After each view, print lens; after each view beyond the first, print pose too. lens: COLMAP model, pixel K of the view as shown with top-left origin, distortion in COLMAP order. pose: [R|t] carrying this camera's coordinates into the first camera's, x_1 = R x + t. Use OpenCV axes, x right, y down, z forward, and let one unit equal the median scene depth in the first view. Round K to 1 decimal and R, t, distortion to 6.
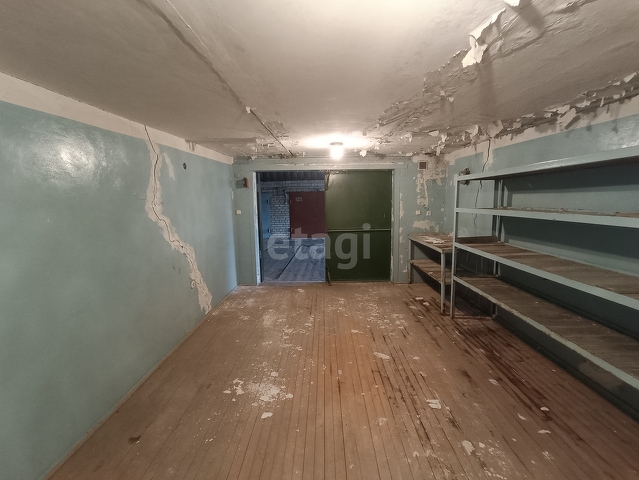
lens RADIAL K [[288.5, 0, 321.6], [0, 288.5, 235.9], [0, 0, 1]] dist [-0.004178, 0.000184]
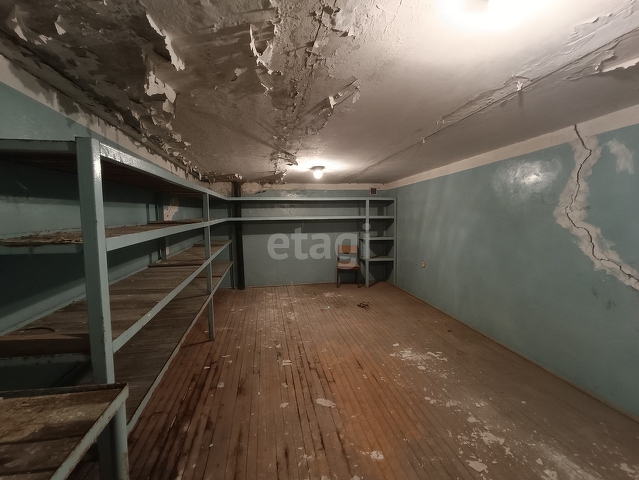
lens RADIAL K [[288.5, 0, 320.6], [0, 288.5, 239.2], [0, 0, 1]] dist [-0.004178, 0.000184]
pose [[-0.979987, 0.040983, -0.194799, 0.377616], [-0.001680, 0.976840, 0.213965, -0.212908], [0.199056, 0.210011, -0.957221, 1.750231]]
